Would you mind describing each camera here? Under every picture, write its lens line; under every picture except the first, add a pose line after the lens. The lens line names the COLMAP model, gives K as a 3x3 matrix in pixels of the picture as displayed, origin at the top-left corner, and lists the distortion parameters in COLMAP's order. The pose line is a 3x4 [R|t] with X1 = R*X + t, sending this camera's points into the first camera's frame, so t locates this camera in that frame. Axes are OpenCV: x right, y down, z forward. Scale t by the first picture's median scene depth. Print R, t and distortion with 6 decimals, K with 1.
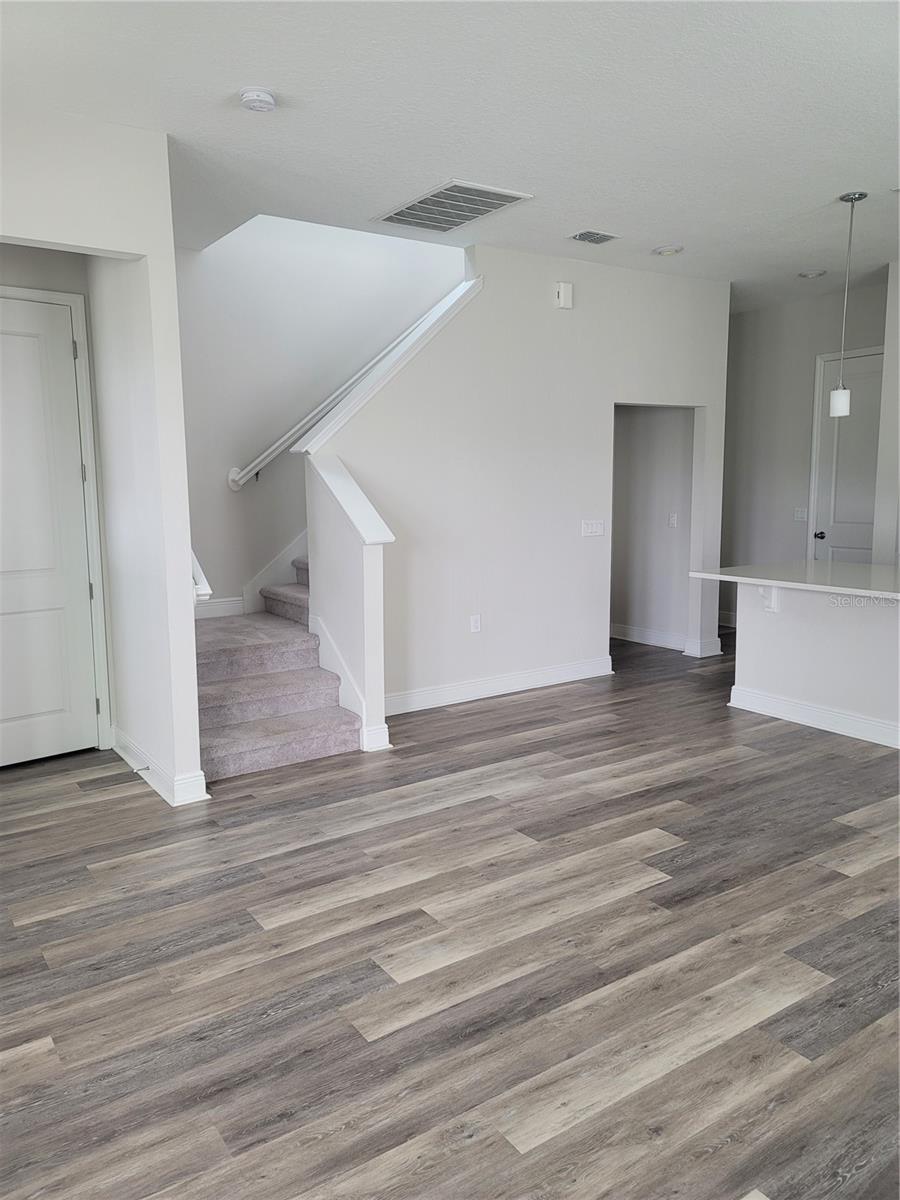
lens RADIAL K [[877.4, 0, 440.1], [0, 877.4, 599.2], [0, 0, 1]] dist [0.063372, -0.040787]
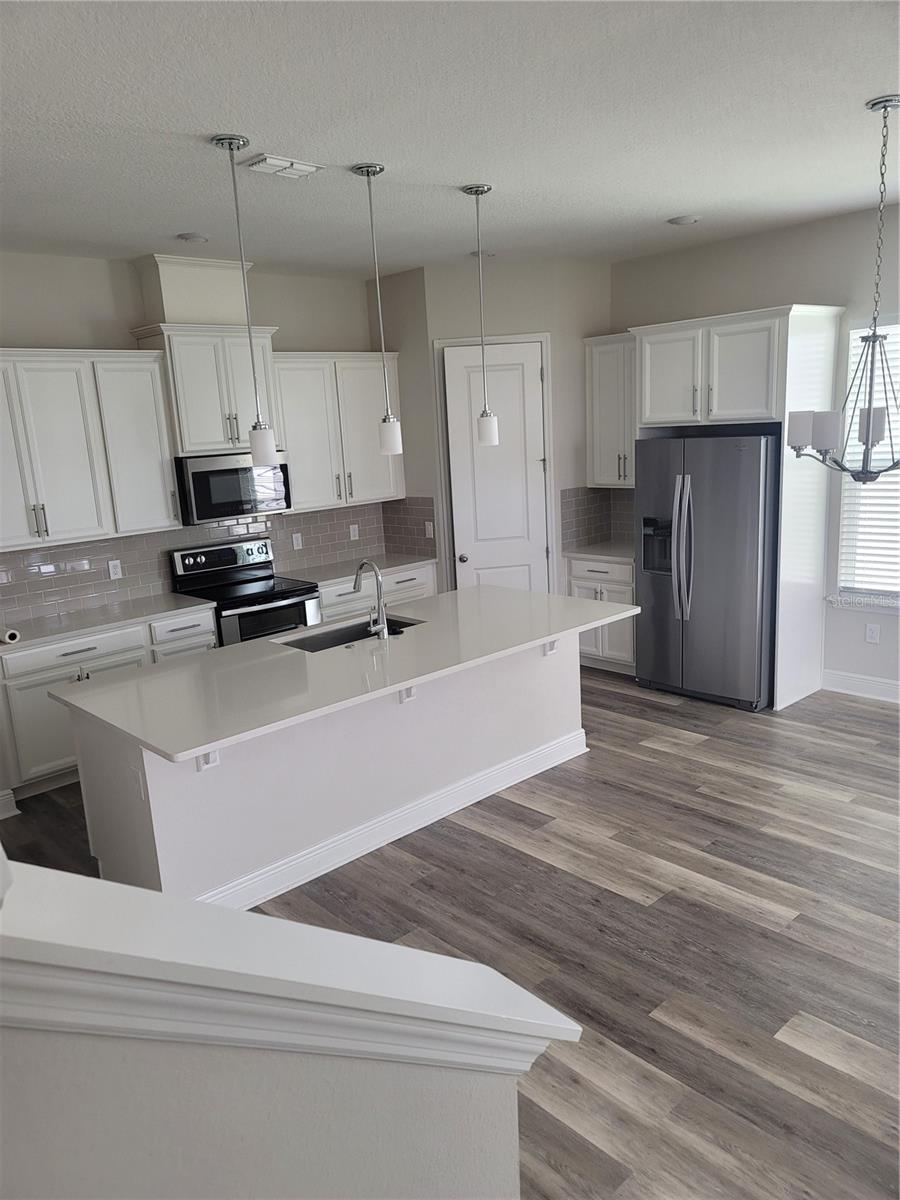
lens RADIAL K [[877.4, 0, 440.1], [0, 877.4, 599.2], [0, 0, 1]] dist [0.063372, -0.040787]
pose [[-0.148233, -0.182141, 0.972035, -0.418550], [0.198560, 0.957397, 0.209678, -0.339025], [-0.968814, 0.224089, -0.105752, 1.456199]]
